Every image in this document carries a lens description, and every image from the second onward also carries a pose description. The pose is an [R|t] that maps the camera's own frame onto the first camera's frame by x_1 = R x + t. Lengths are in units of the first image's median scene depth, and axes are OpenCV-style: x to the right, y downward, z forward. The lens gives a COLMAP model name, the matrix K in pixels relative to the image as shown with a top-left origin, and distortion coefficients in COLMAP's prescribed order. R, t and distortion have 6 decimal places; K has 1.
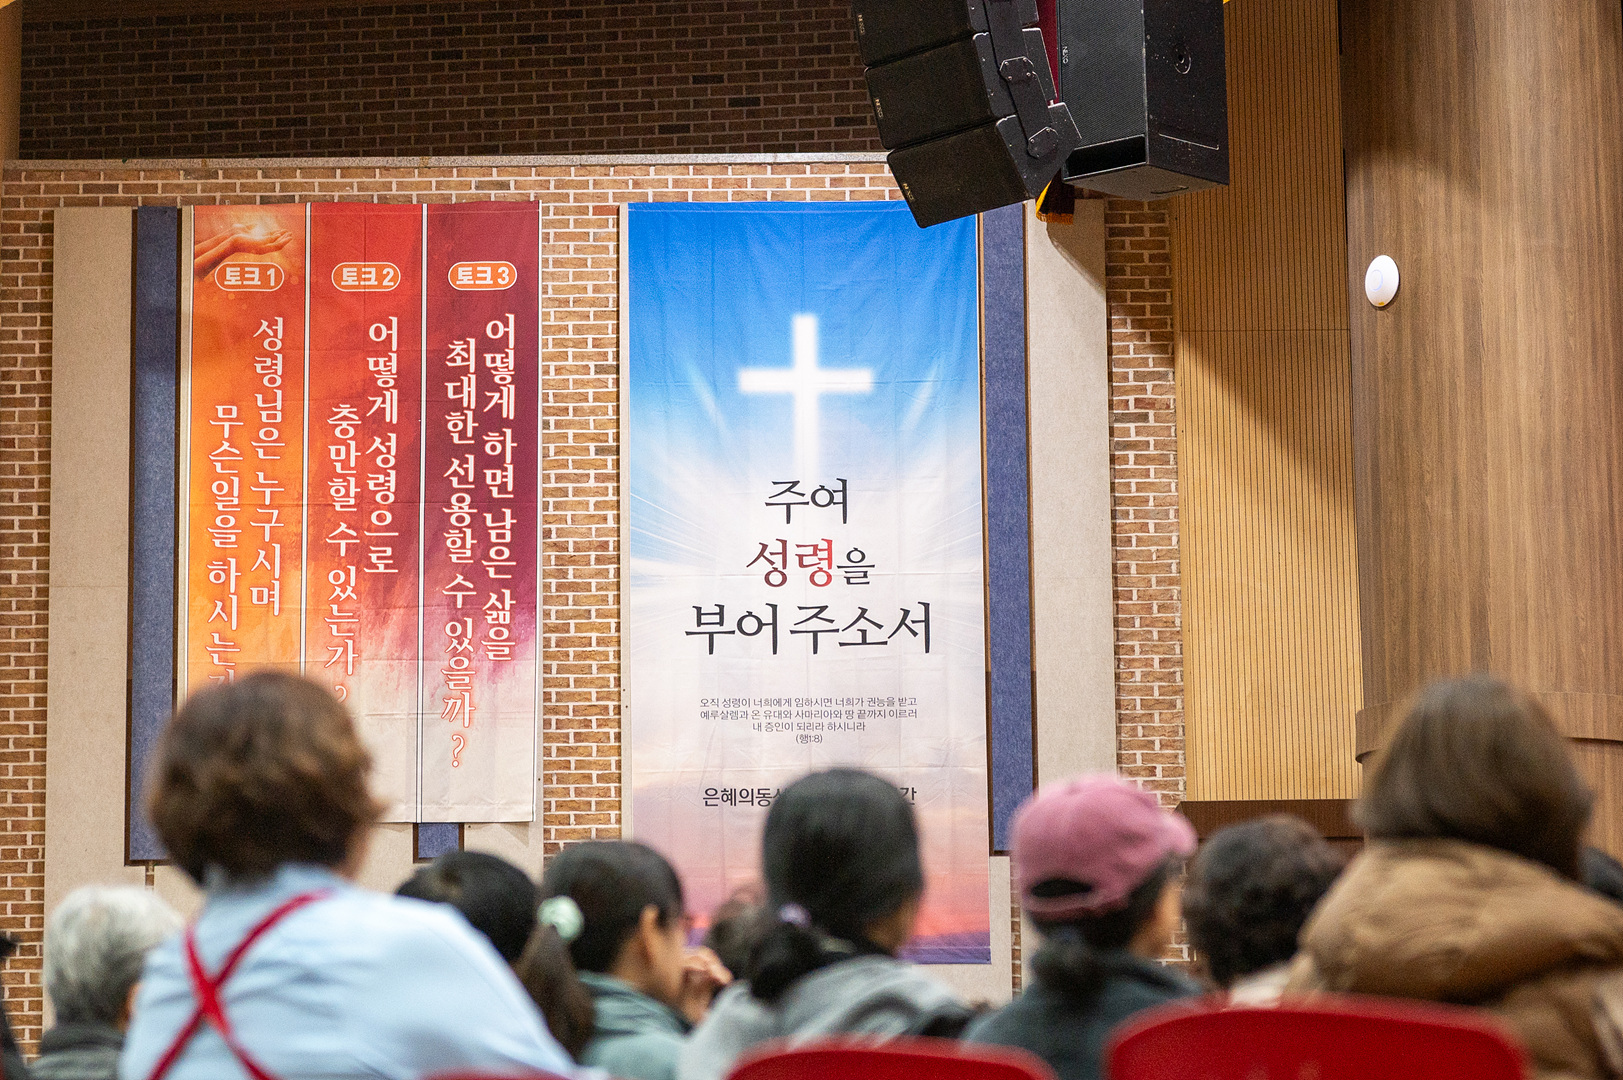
lens RADIAL K [[4721.6, 0, 815.9], [0, 4721.6, 529.0], [0, 0, 1]] dist [0.012697, 0.000000]
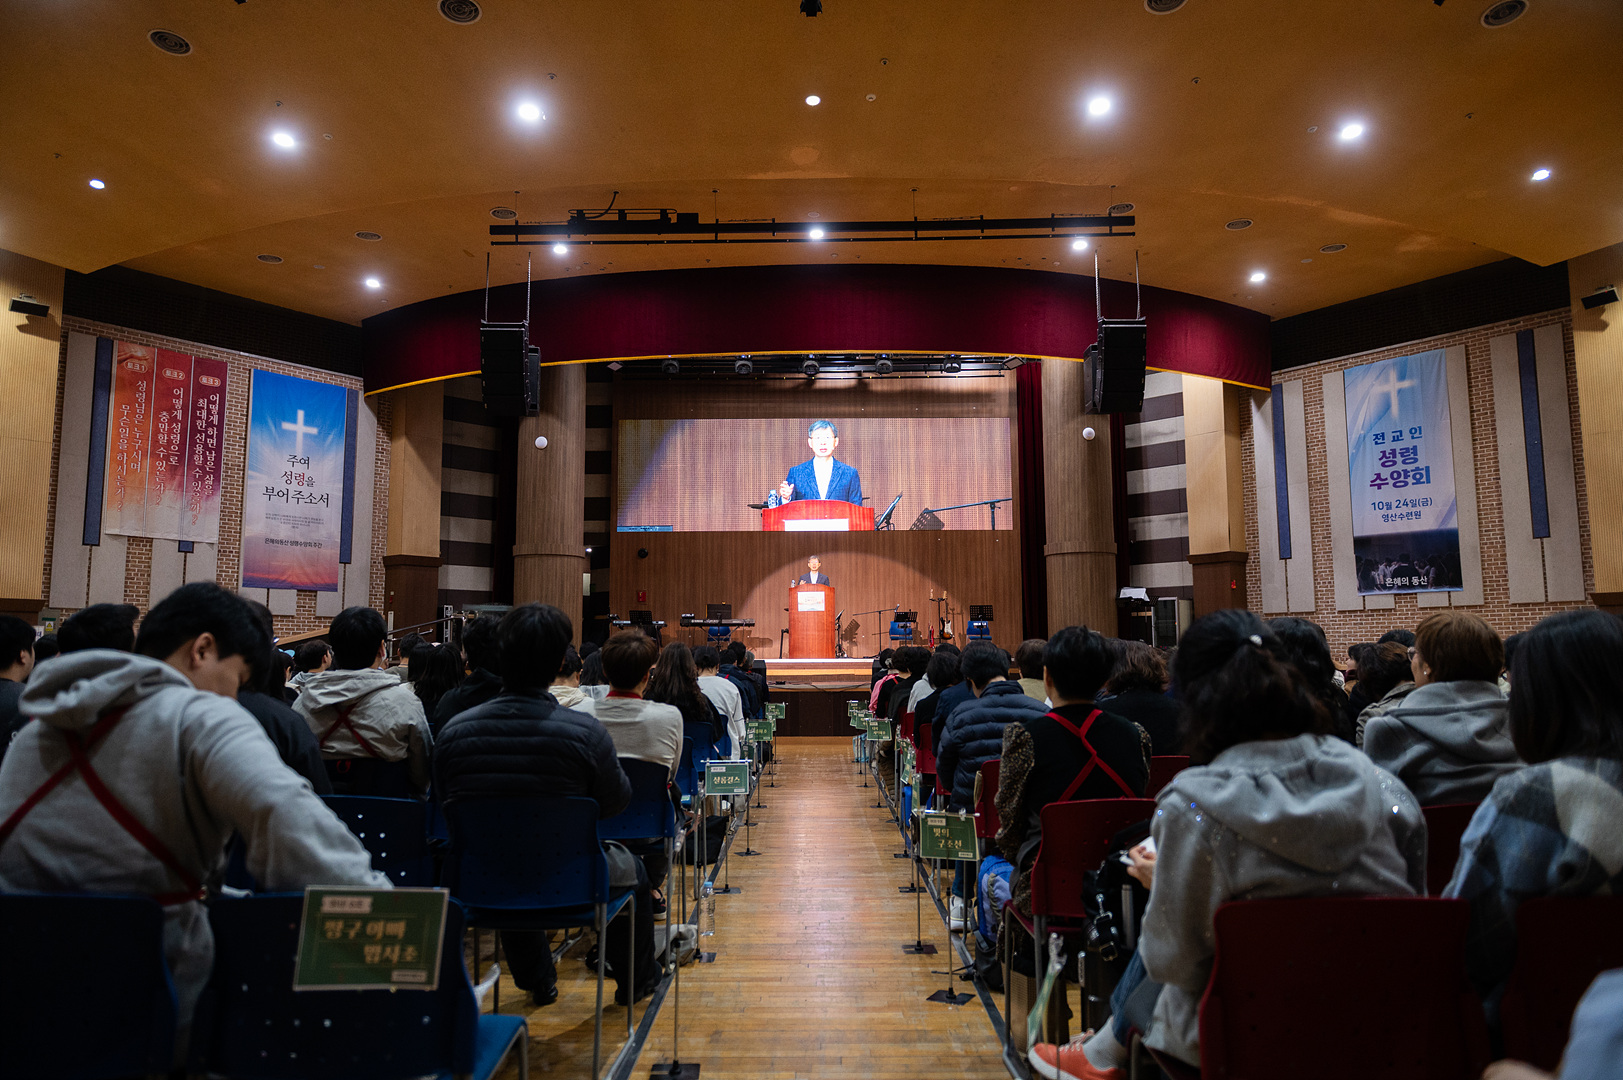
lens RADIAL K [[1102.1, 0, 807.2], [0, 1102.1, 535.3], [0, 0, 1]] dist [-0.006718, -0.006169]
pose [[0.616615, 0.097321, 0.781226, -0.415505], [-0.134527, 0.990760, -0.017243, 0.012090], [-0.775685, -0.094464, 0.624010, 0.165887]]
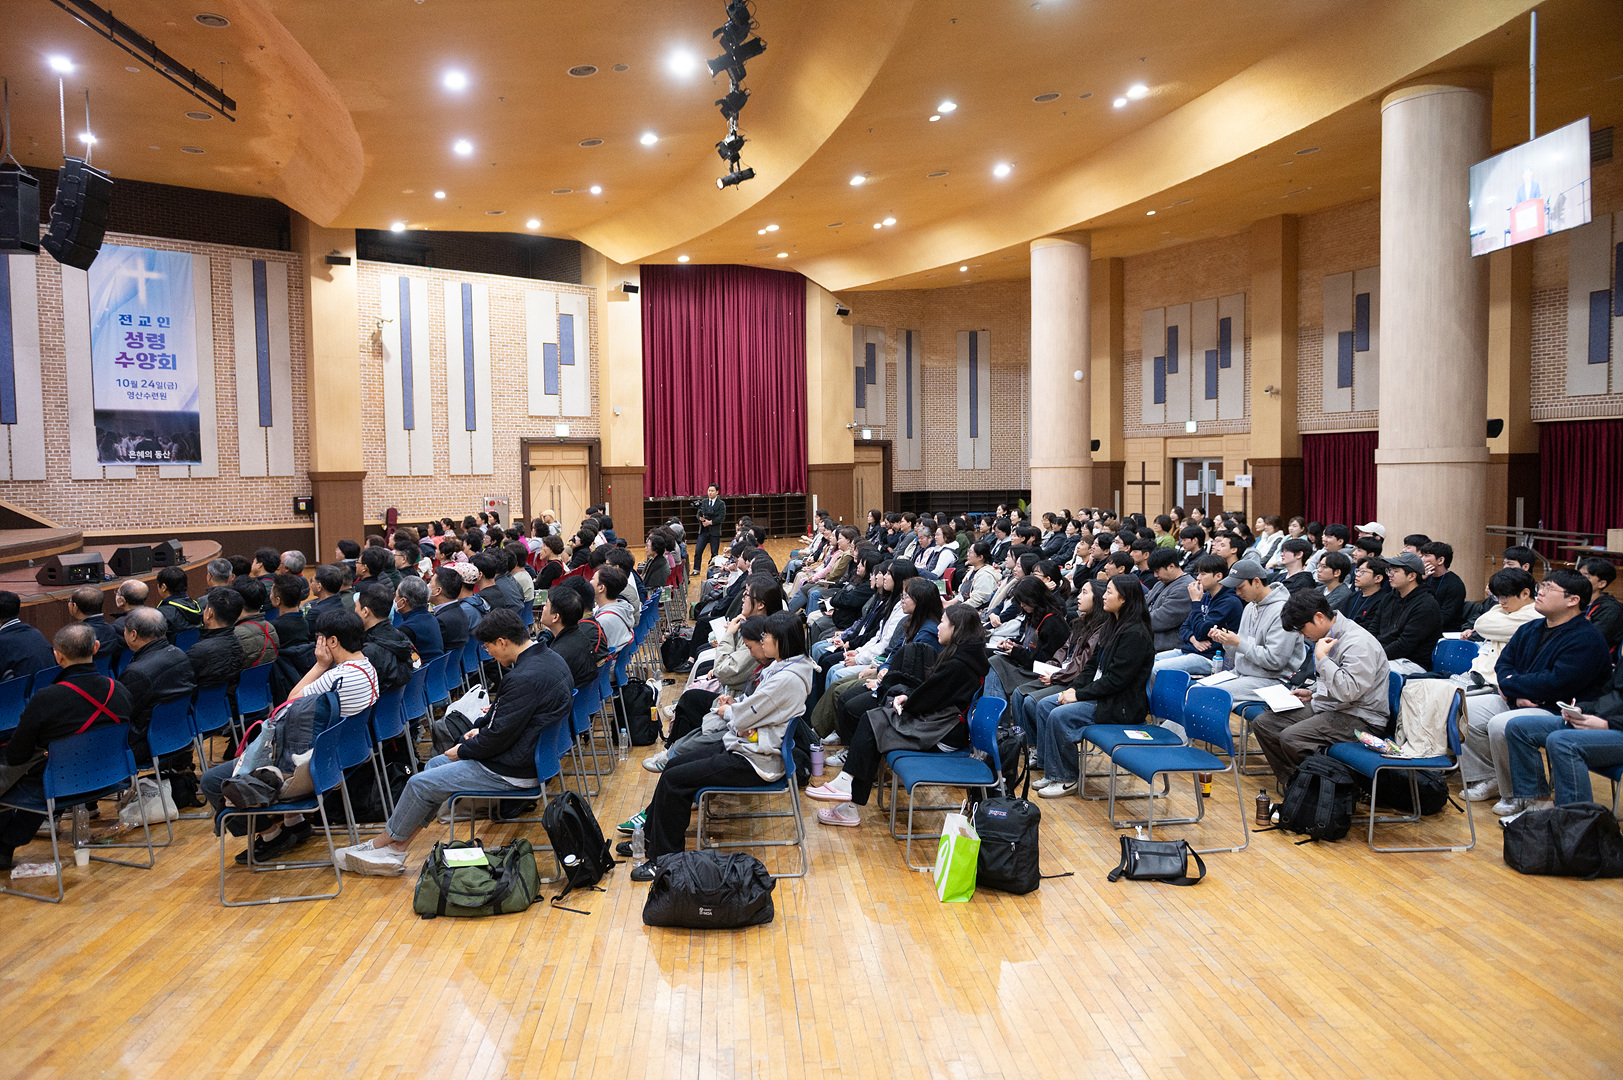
lens RADIAL K [[1102.1, 0, 798.4], [0, 1102.1, 528.2], [0, 0, 1]] dist [-0.006718, -0.006169]
pose [[-0.826202, -0.005815, 0.563345, -0.455705], [-0.069964, 0.993265, -0.092357, 0.076995], [-0.559013, -0.115719, -0.821044, 0.749151]]
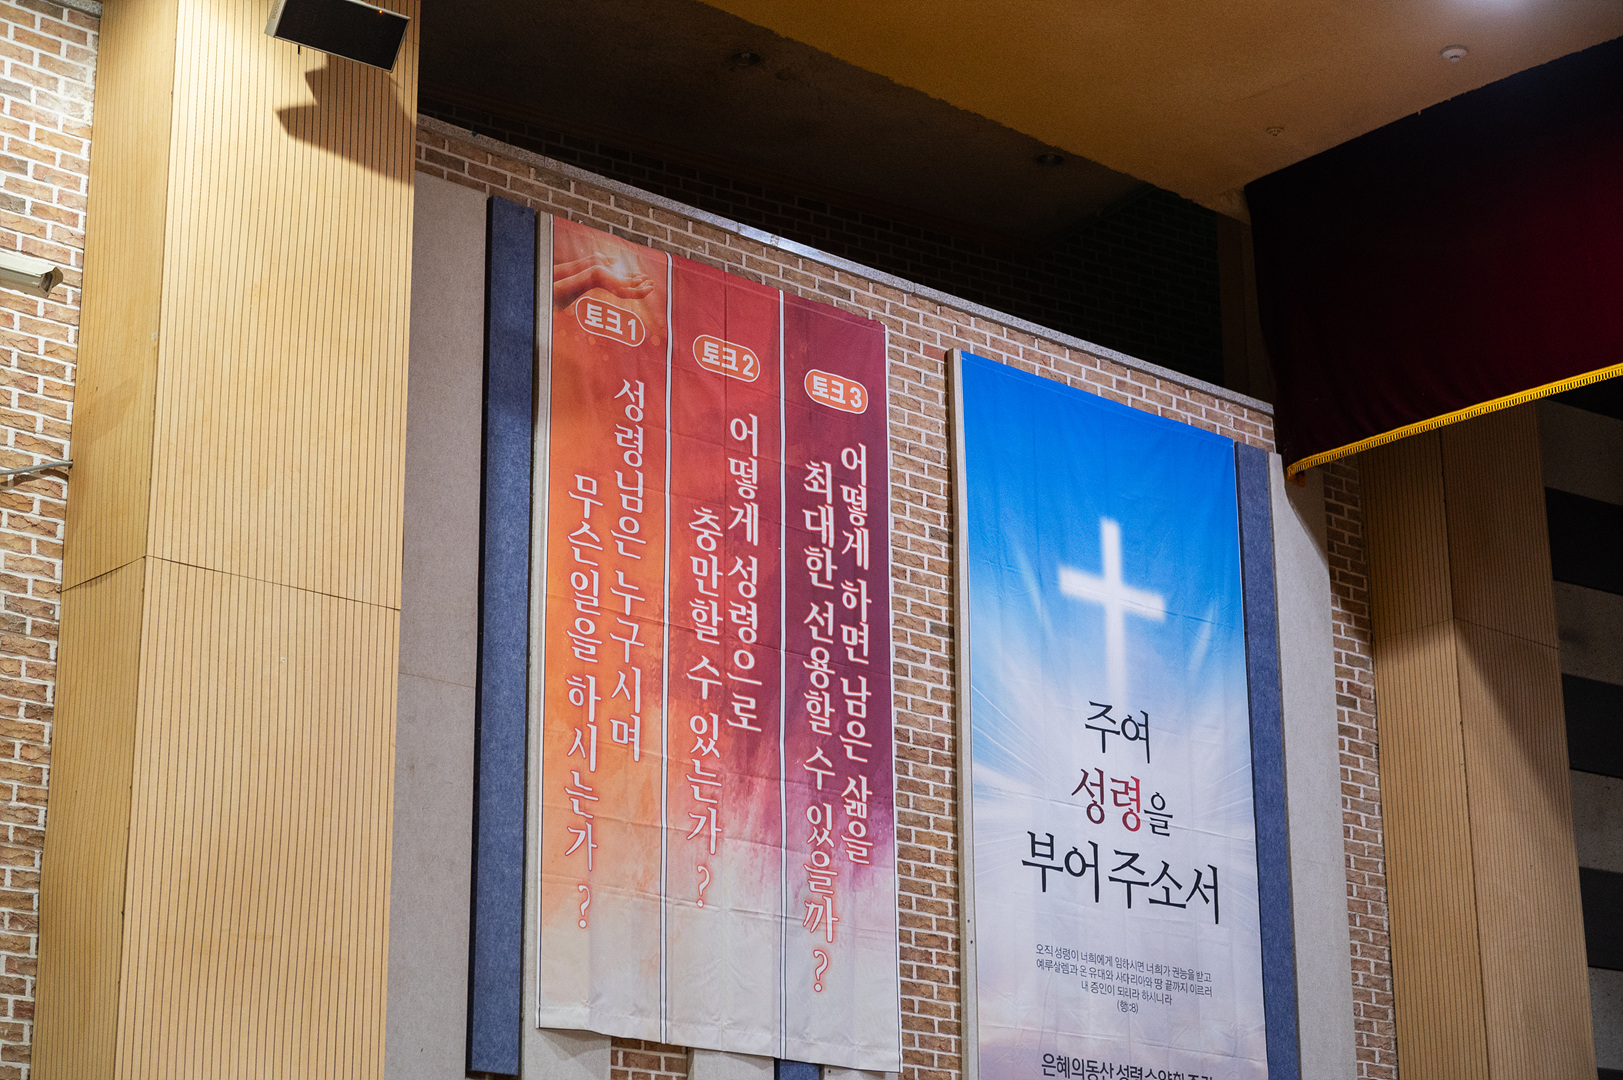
lens RADIAL K [[3109.7, 0, 802.8], [0, 3109.7, 535.3], [0, 0, 1]] dist [0.030831, 0.000000]
pose [[0.759515, 0.206442, 0.616862, -0.404925], [-0.110272, 0.975440, -0.190674, 0.074302], [-0.641075, 0.076797, 0.763626, 0.600562]]
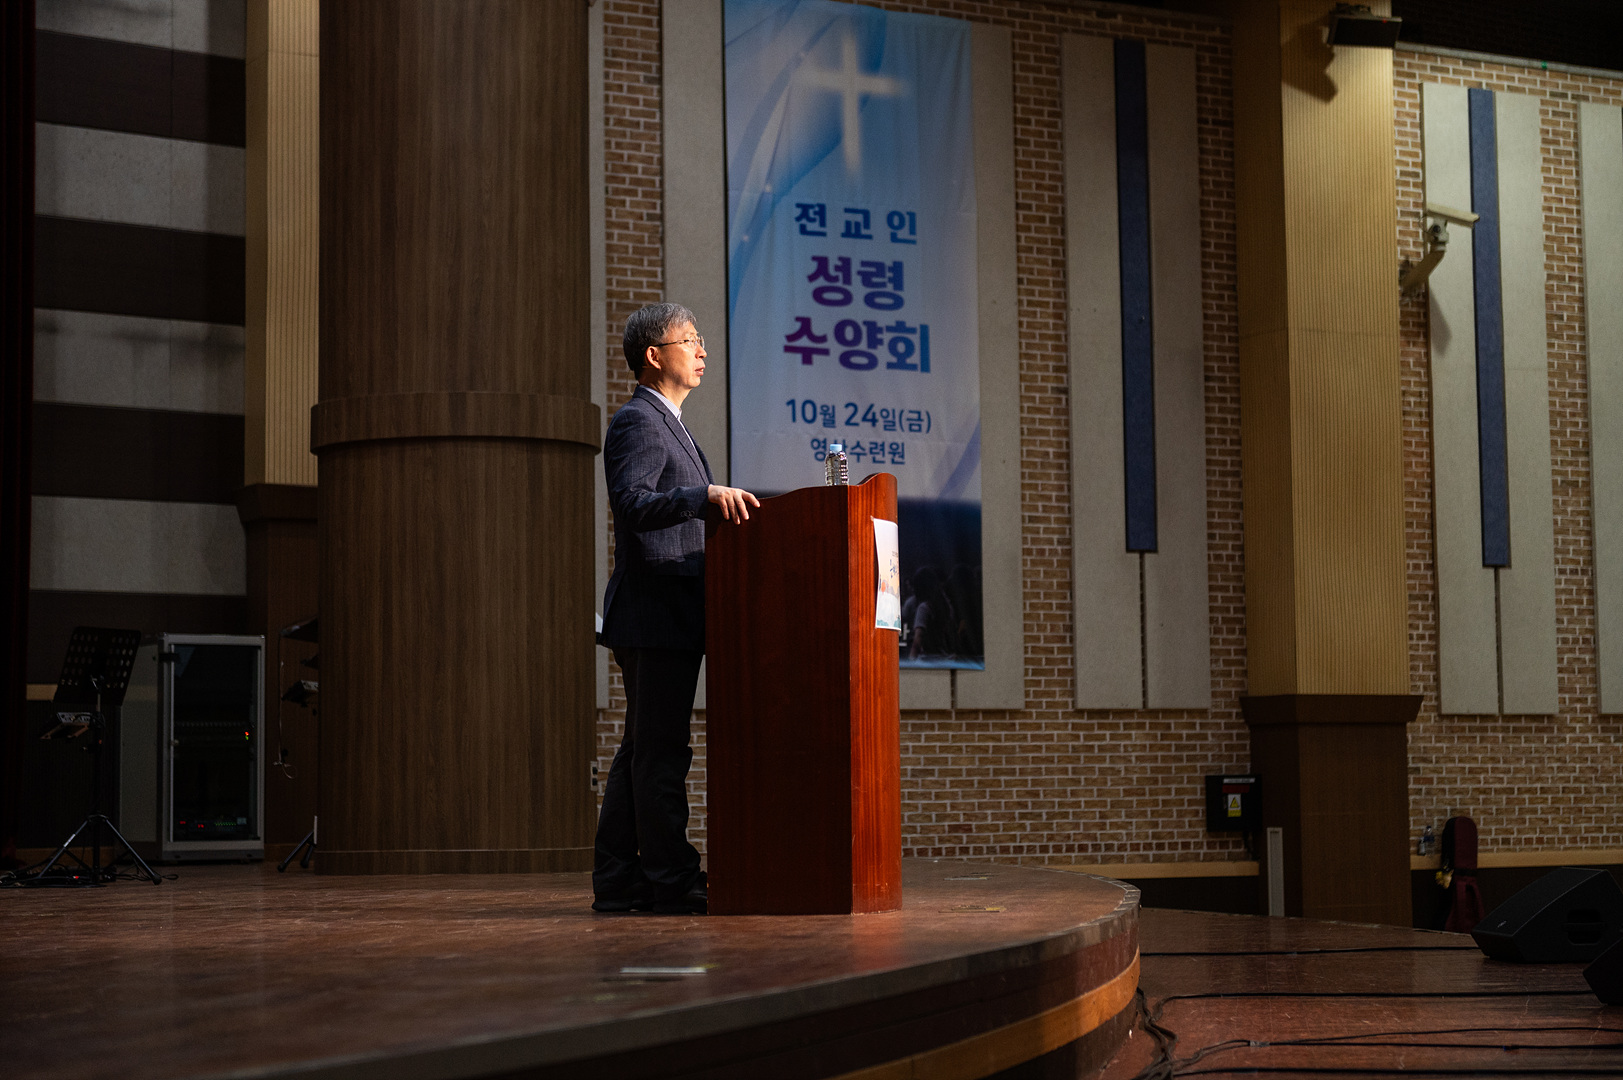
lens RADIAL K [[3109.7, 0, 816.9], [0, 3109.7, 533.9], [0, 0, 1]] dist [0.030831, 0.000000]
pose [[-0.694876, 0.080345, 0.714627, -0.090900], [-0.099707, 0.973377, -0.206388, 0.113755], [-0.712183, -0.214668, -0.668366, 0.868401]]
